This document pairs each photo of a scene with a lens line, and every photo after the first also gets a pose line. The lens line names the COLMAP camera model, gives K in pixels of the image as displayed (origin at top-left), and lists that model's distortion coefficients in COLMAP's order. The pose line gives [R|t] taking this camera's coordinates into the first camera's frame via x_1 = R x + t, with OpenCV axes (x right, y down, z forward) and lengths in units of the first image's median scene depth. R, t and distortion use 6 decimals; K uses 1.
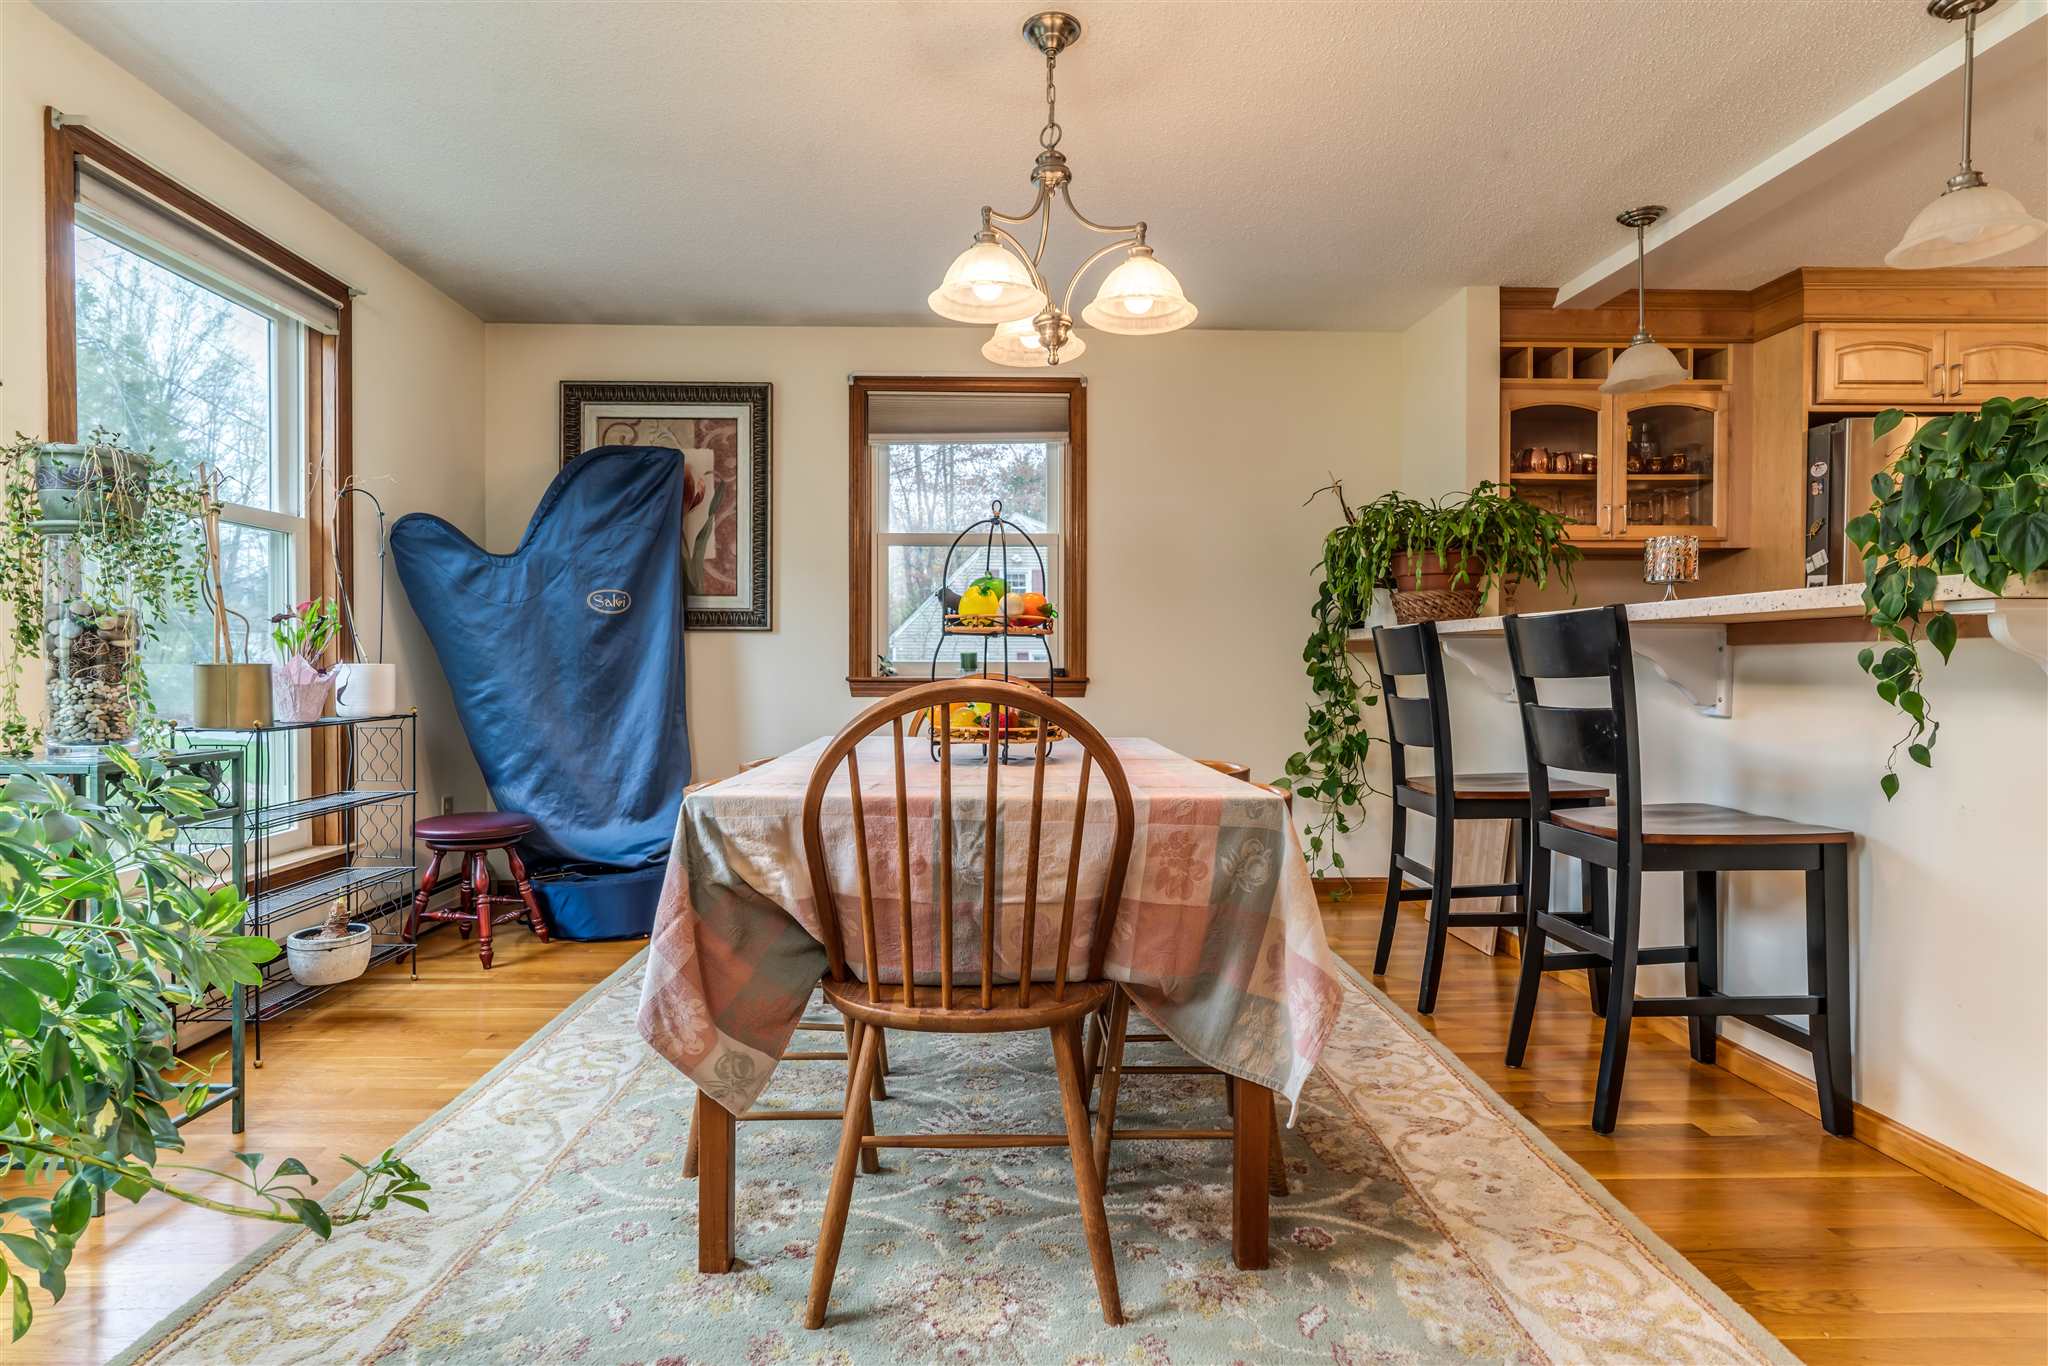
lens RADIAL K [[1052.2, 0, 992.4], [0, 1052.2, 678.7], [0, 0, 1]] dist [-0.001389, 0.004519]
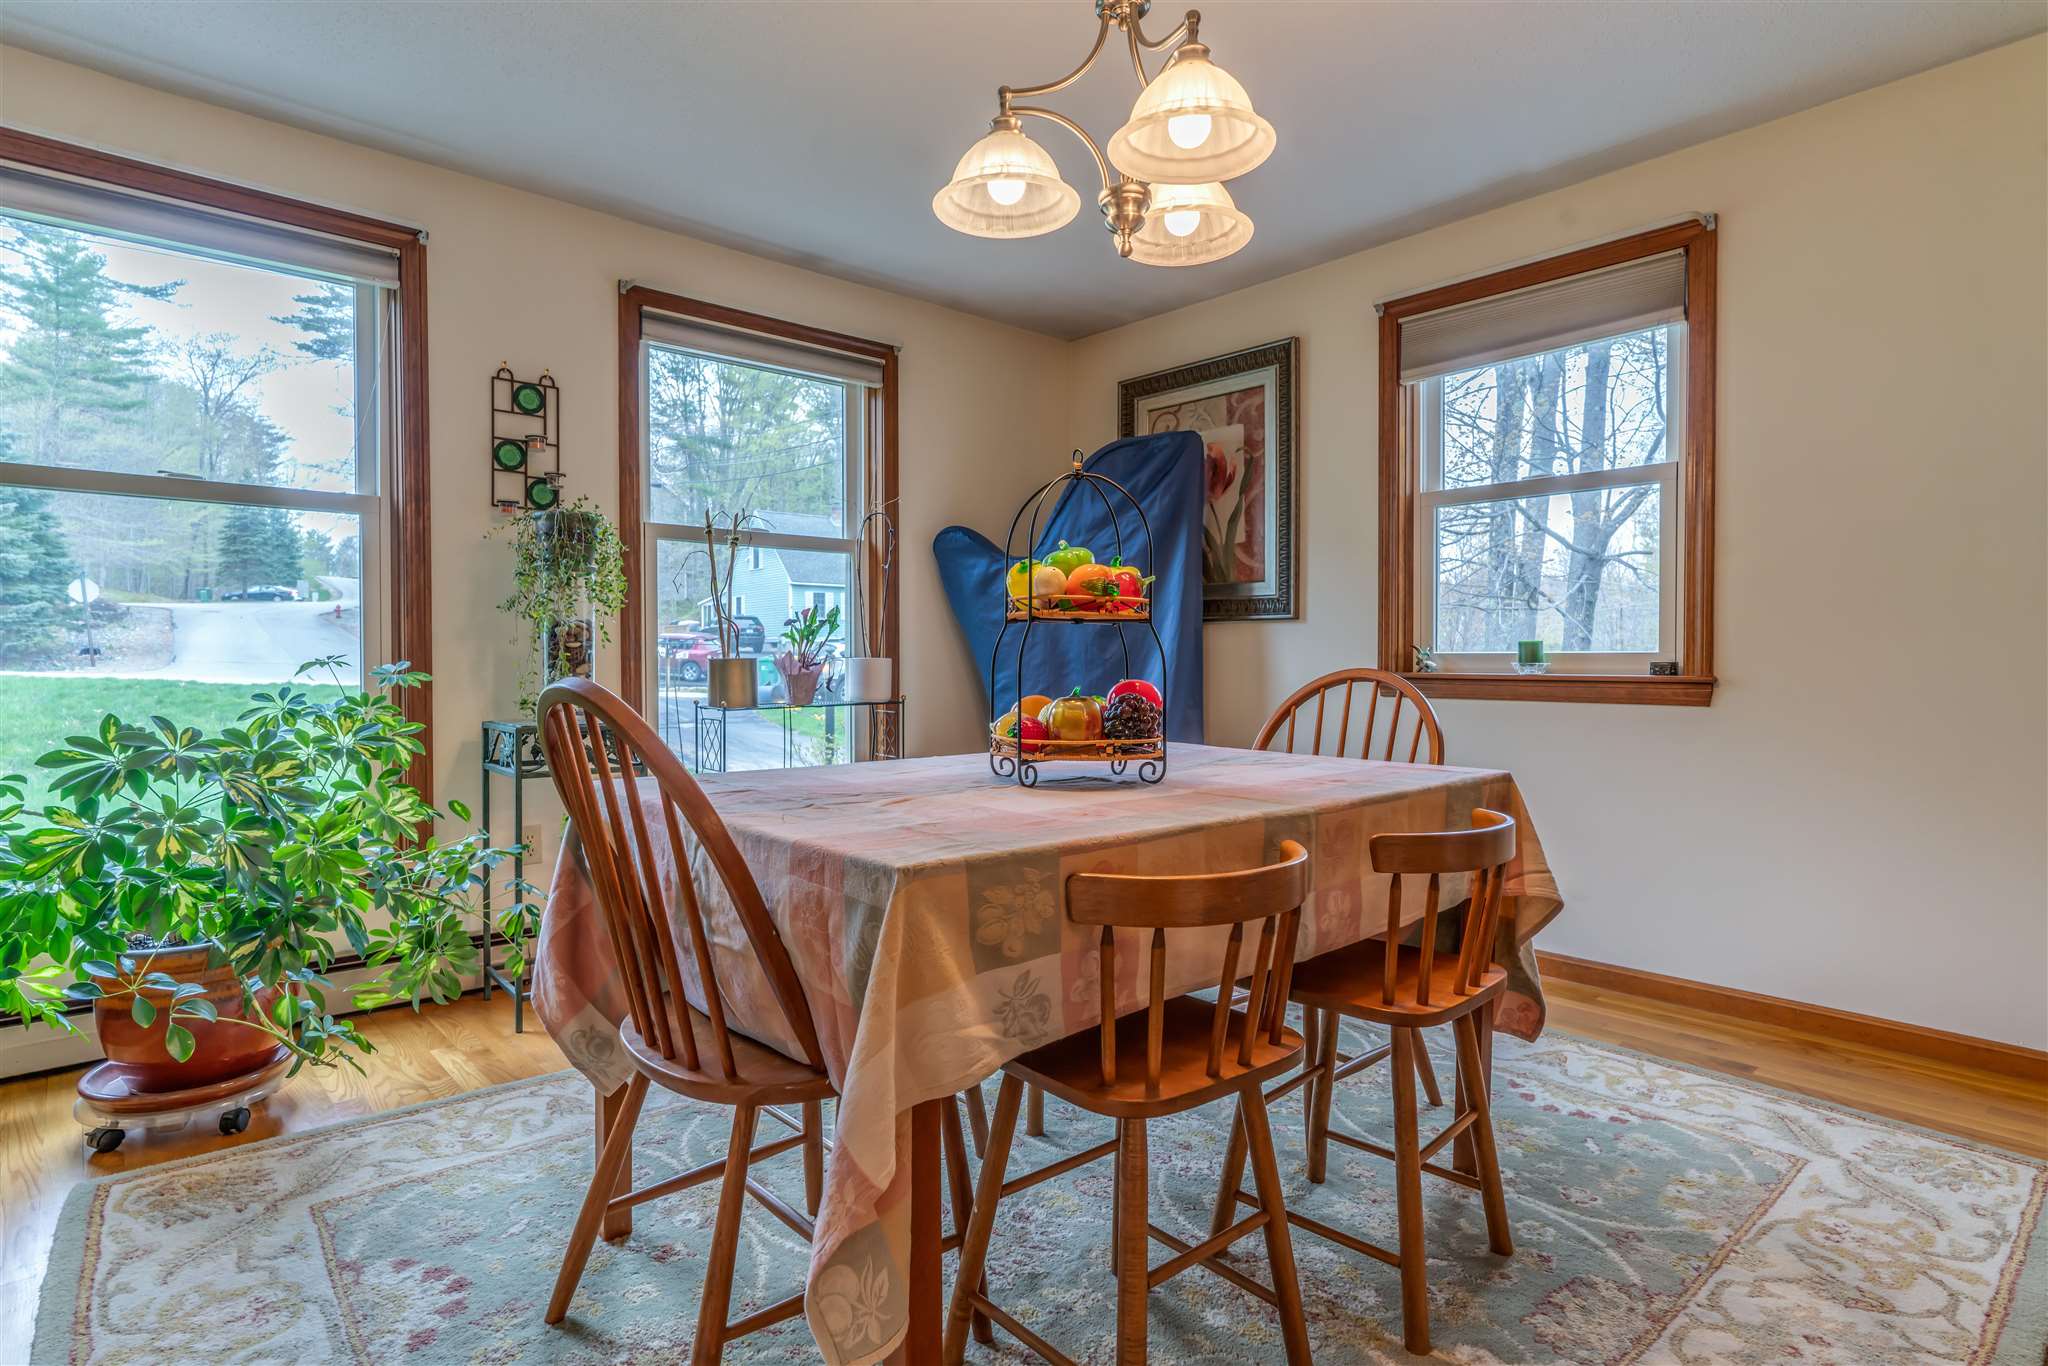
lens RADIAL K [[1052.2, 0, 1025.9], [0, 1052.2, 693.0], [0, 0, 1]] dist [-0.001389, 0.004519]
pose [[0.646614, 0.027009, -0.762339, 0.344169], [-0.006874, 0.999539, 0.029582, -0.008434], [0.762786, -0.013887, 0.646501, 0.273639]]
